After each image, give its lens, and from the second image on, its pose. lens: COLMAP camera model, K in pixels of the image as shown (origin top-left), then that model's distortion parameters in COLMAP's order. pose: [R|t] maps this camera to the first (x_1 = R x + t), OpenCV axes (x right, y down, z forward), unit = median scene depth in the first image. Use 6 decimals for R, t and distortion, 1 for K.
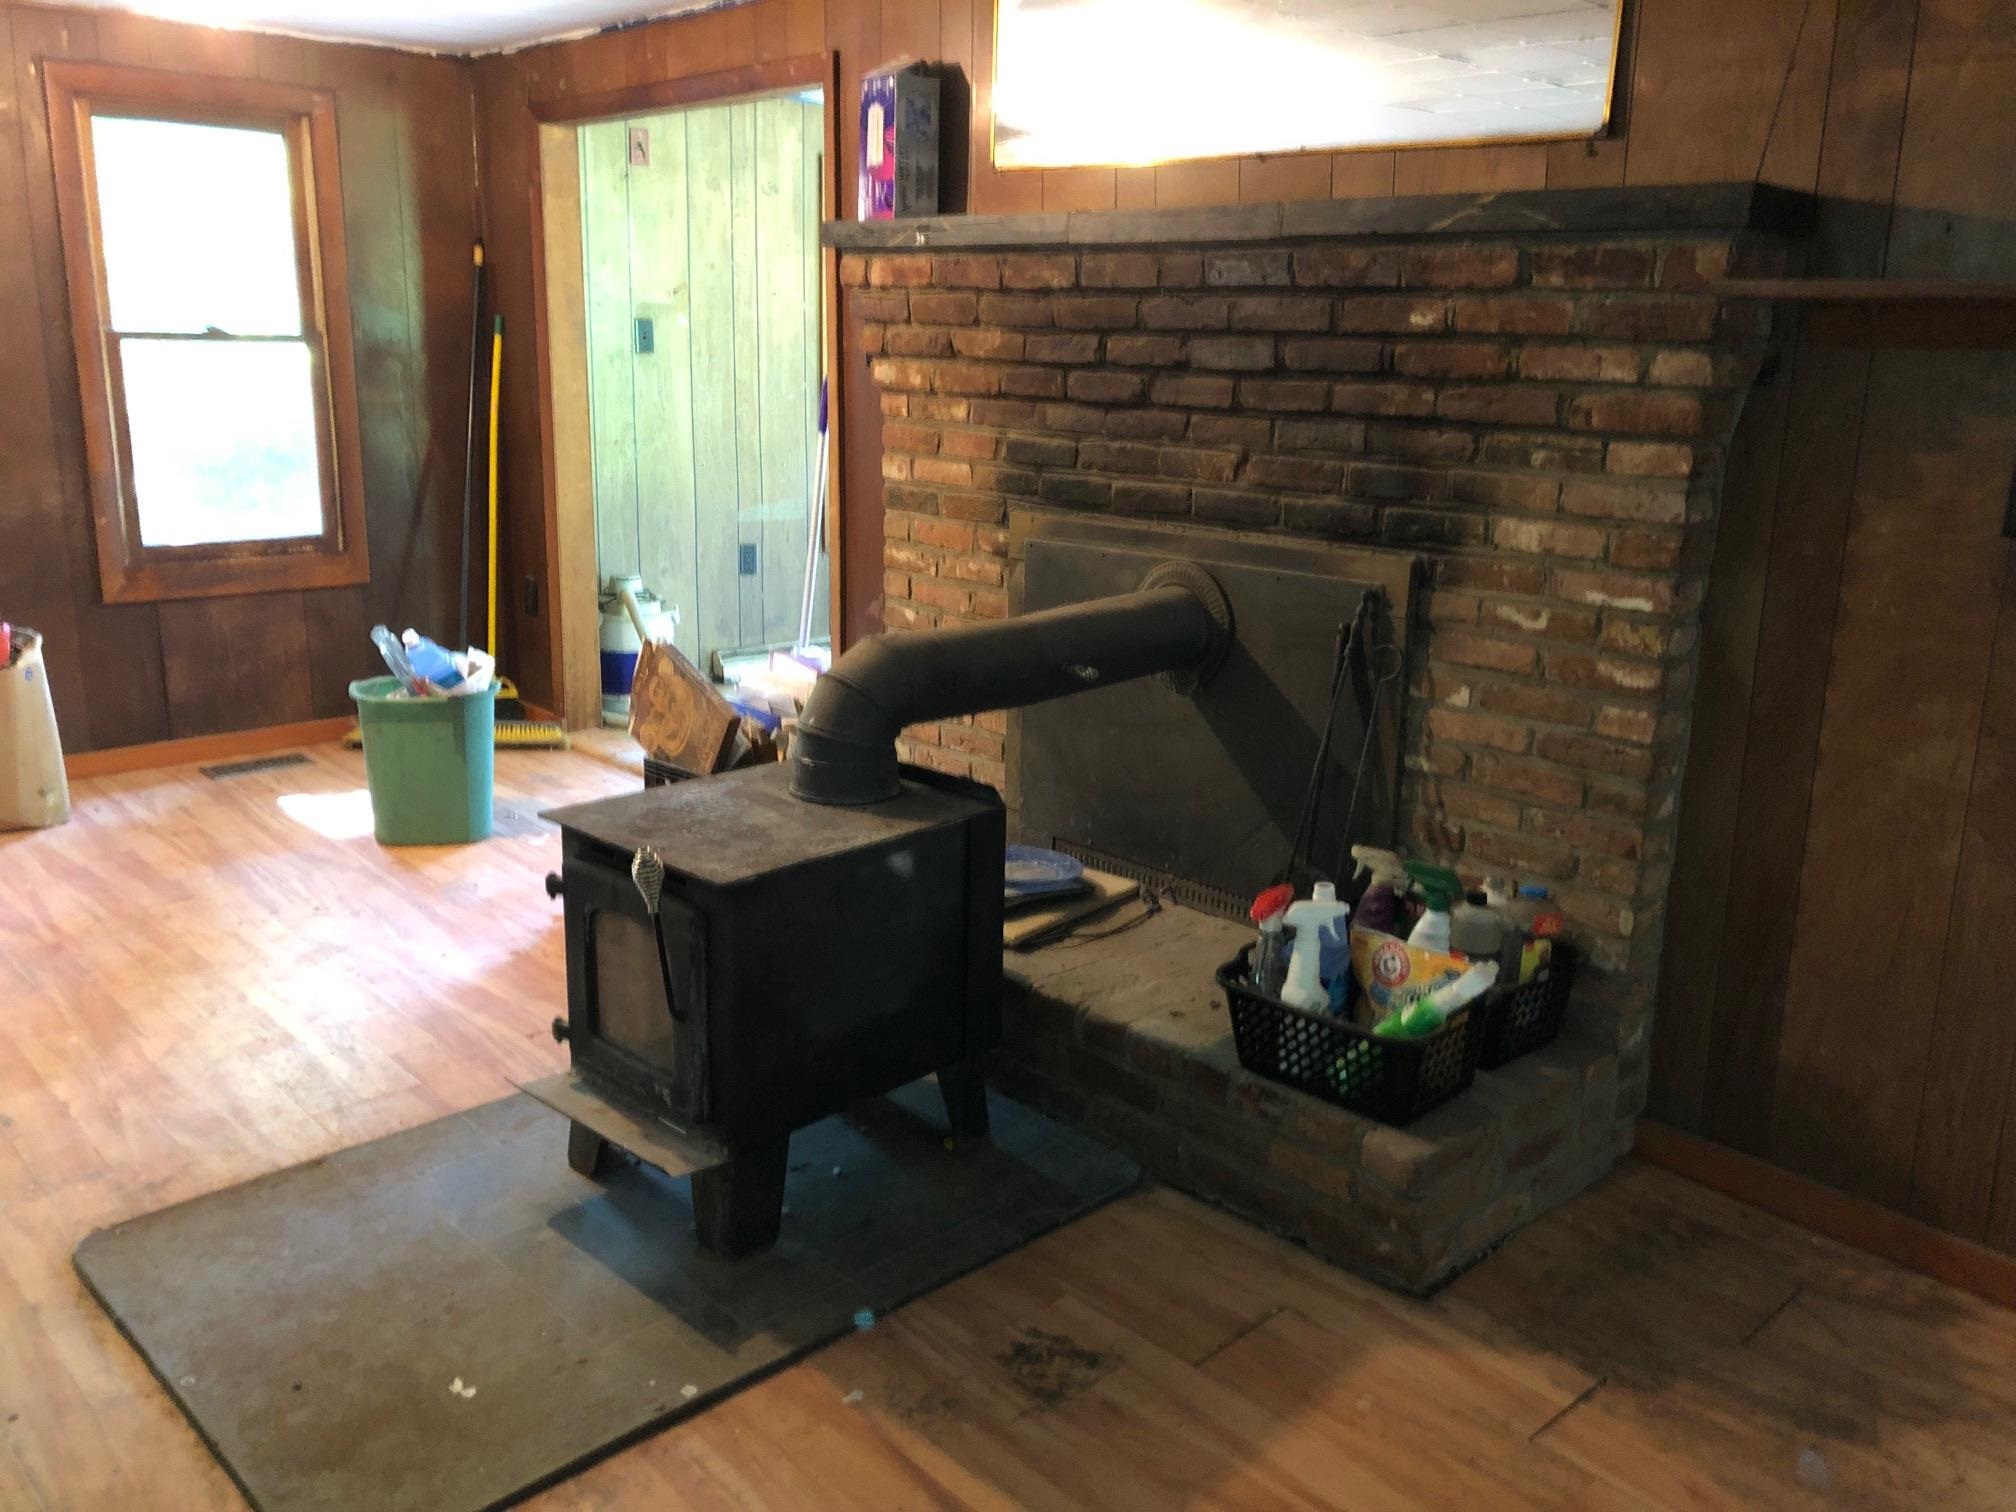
lens RADIAL K [[1632.2, 0, 1019.7], [0, 1632.2, 721.3], [0, 0, 1]] dist [0.049320, -0.093405]
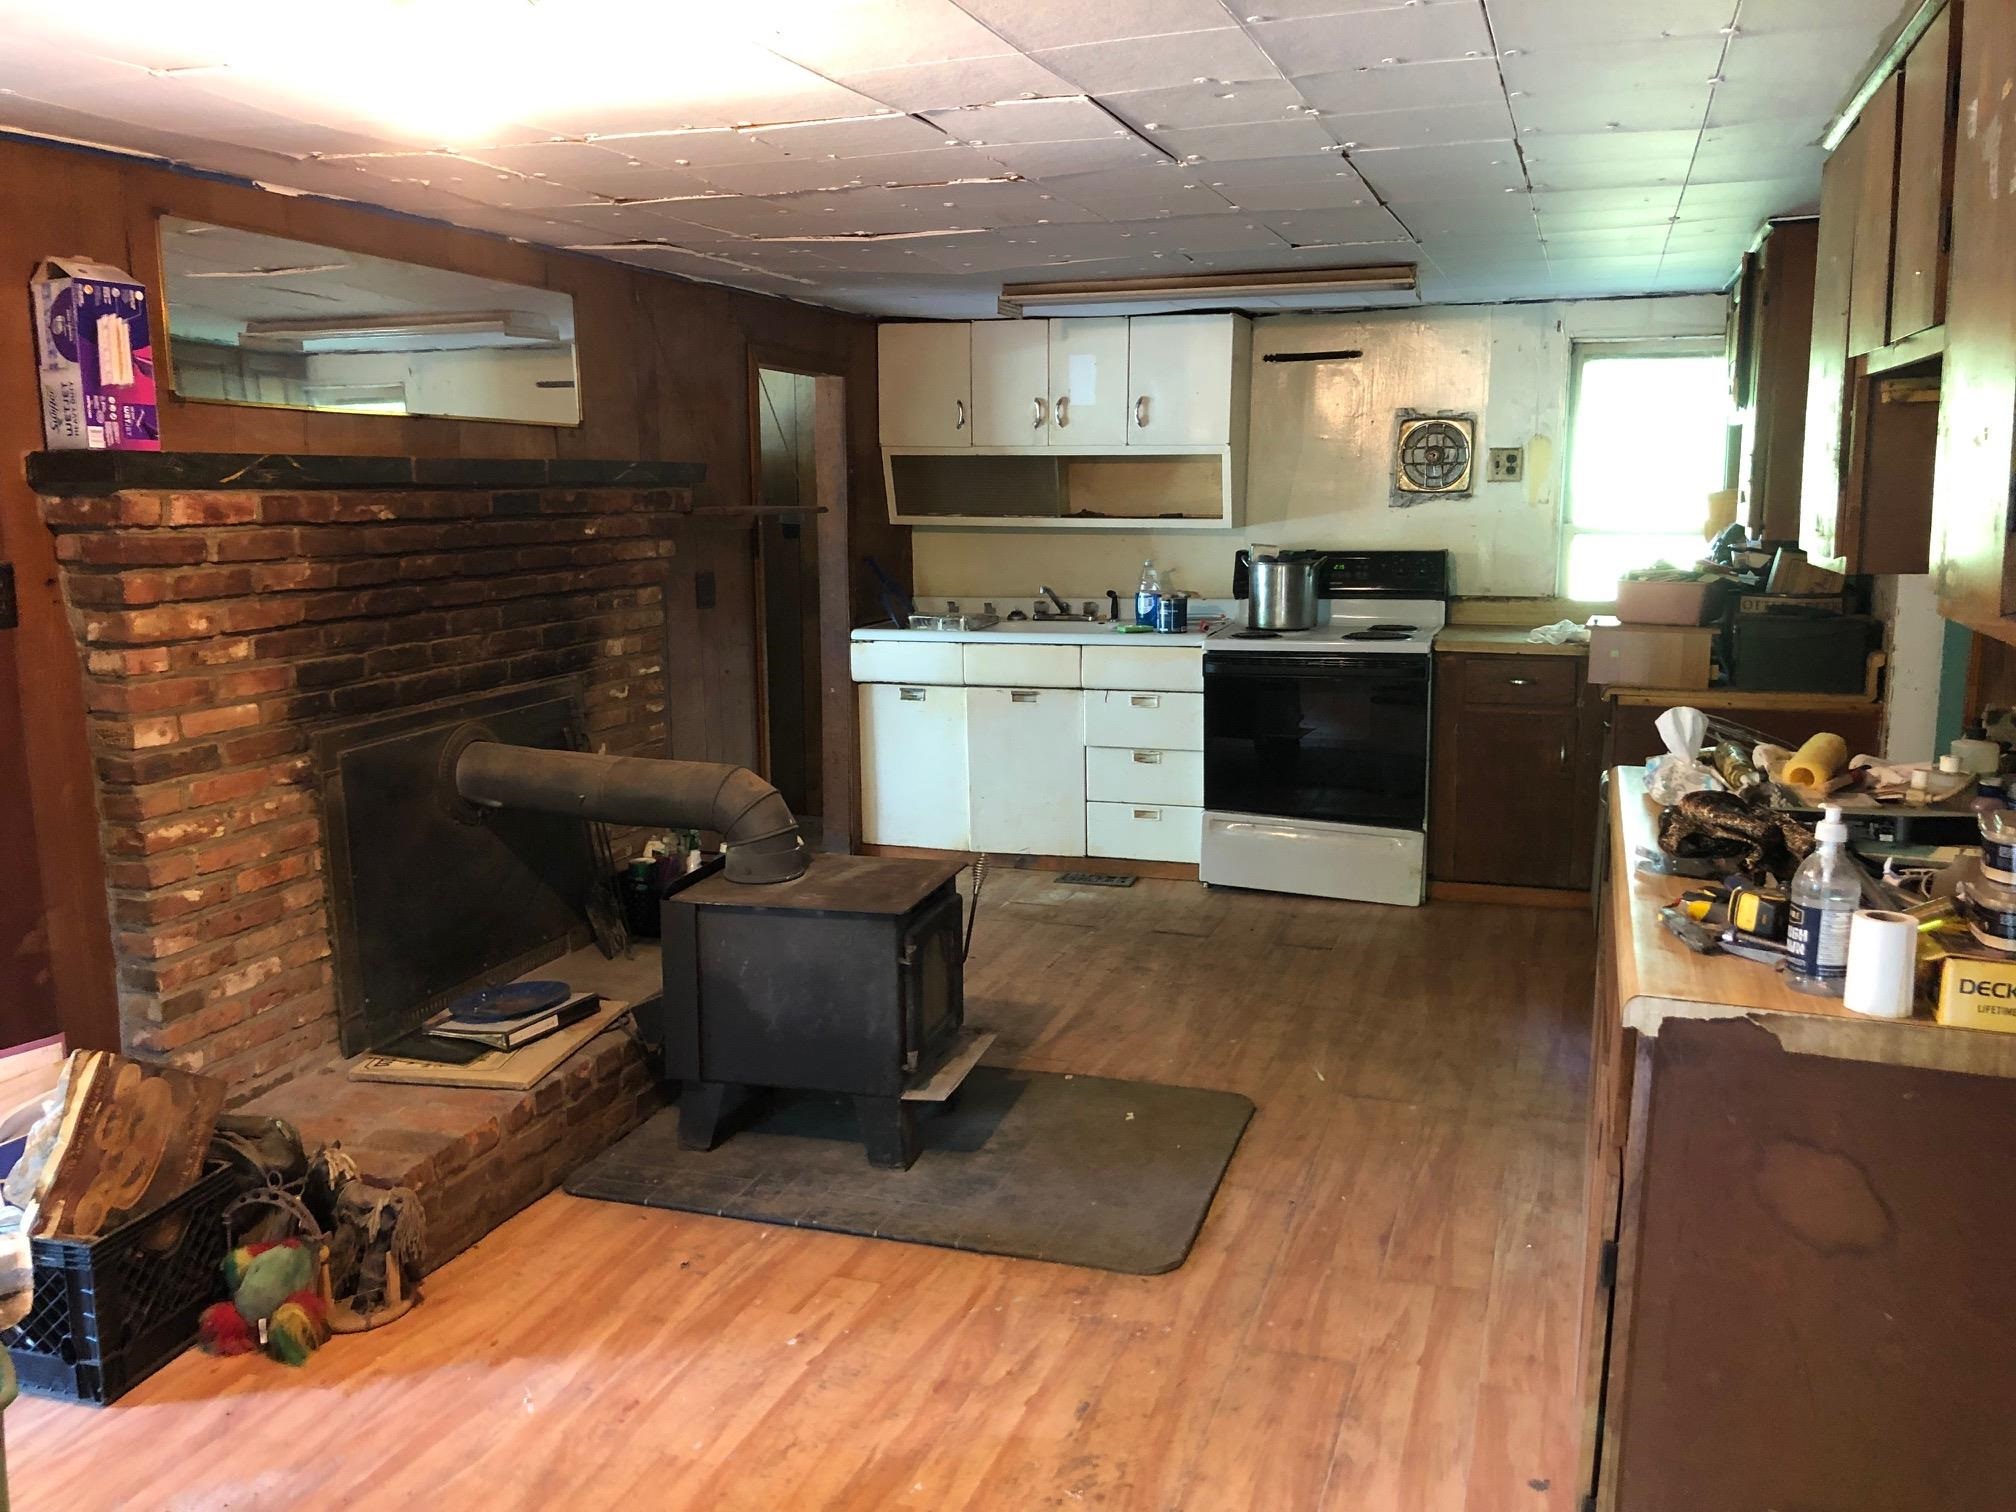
lens RADIAL K [[1632.2, 0, 1019.7], [0, 1632.2, 721.3], [0, 0, 1]] dist [0.049320, -0.093405]
pose [[-0.462861, -0.152032, 0.873296, -1.179603], [0.199018, 0.942208, 0.269512, -0.347721], [-0.863800, 0.298548, -0.405854, 1.109279]]
